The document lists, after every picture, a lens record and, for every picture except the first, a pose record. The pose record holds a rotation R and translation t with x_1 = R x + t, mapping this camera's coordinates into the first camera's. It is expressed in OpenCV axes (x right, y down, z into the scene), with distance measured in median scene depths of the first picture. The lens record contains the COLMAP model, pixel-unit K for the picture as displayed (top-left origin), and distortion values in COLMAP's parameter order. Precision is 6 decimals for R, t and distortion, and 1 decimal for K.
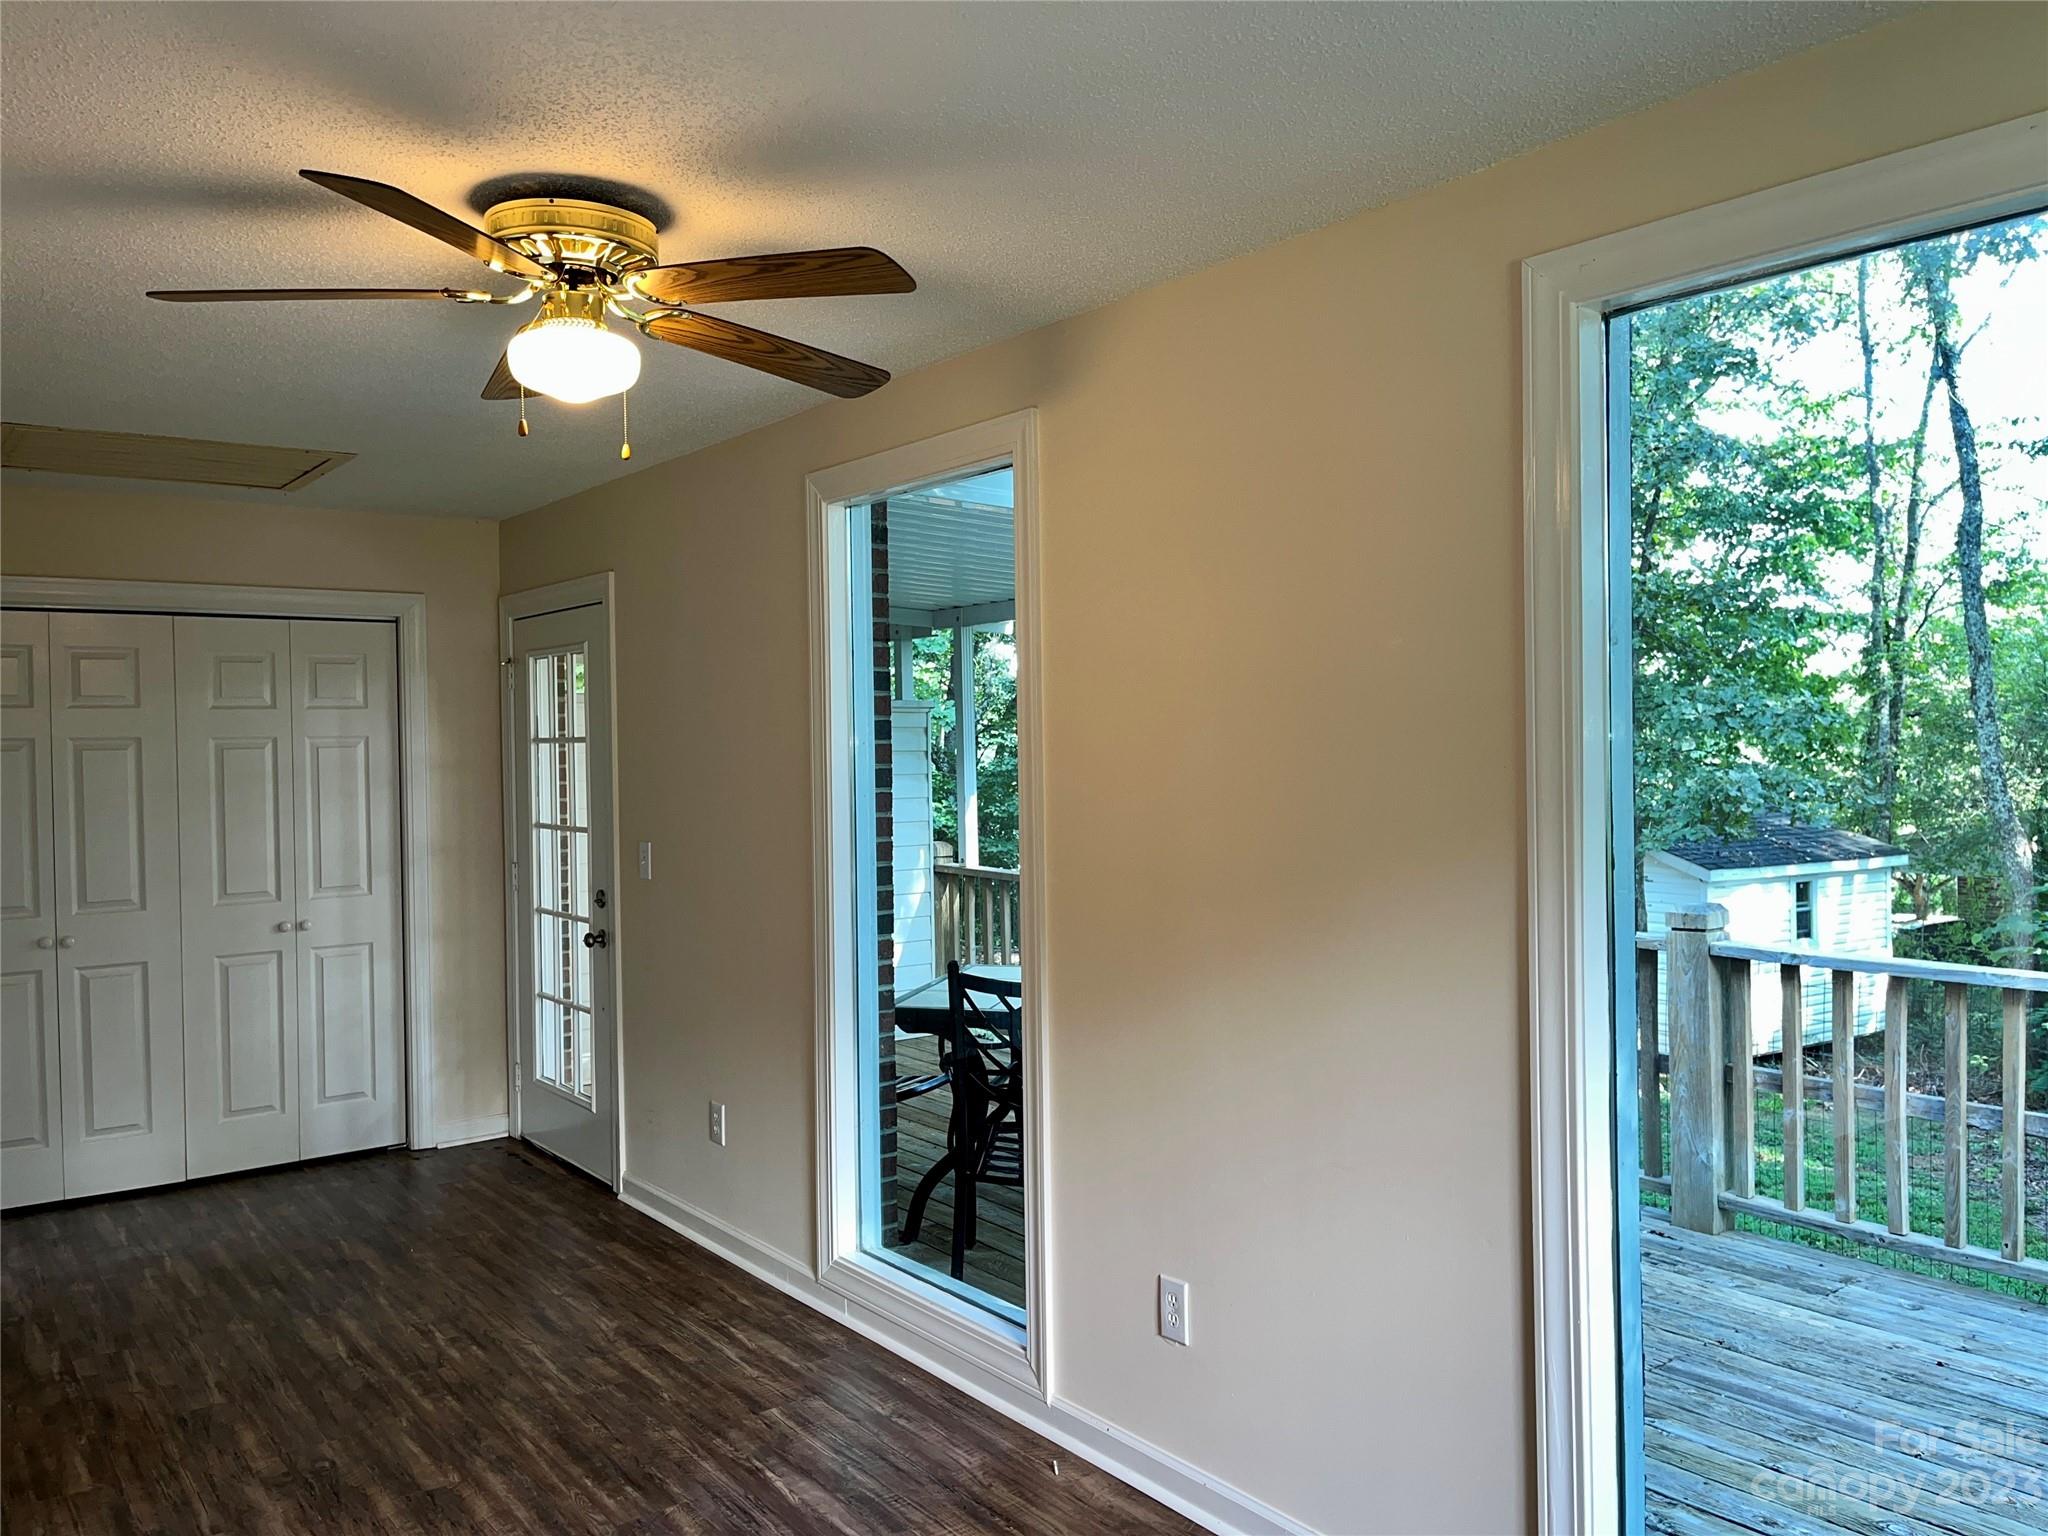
lens RADIAL K [[1542.7, 0, 1012.3], [0, 1542.7, 769.3], [0, 0, 1]] dist [0.050388, -0.060093]
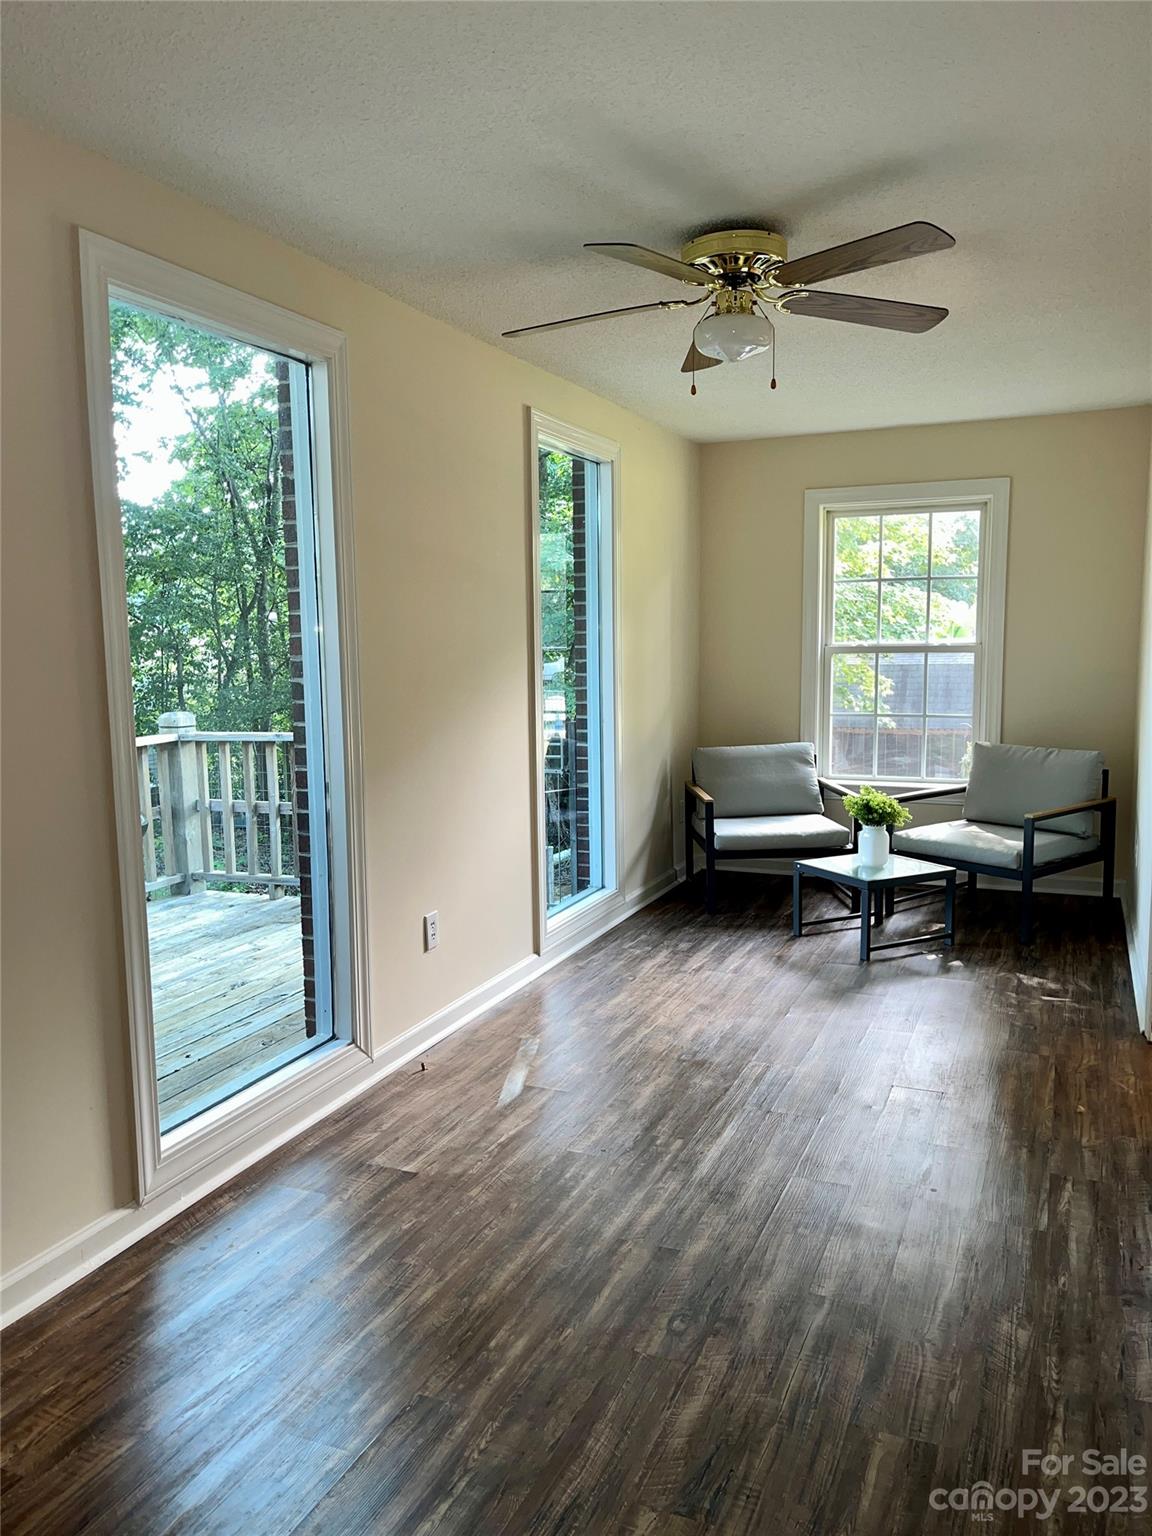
lens RADIAL K [[1157.1, 0, 569.1], [0, 1157.1, 766.5], [0, 0, 1]] dist [0.050388, -0.060093]
pose [[-0.493995, -0.063553, 0.867139, -0.961994], [0.045033, 0.994116, 0.098514, 0.043042], [-0.868298, 0.087715, -0.488226, 1.327520]]
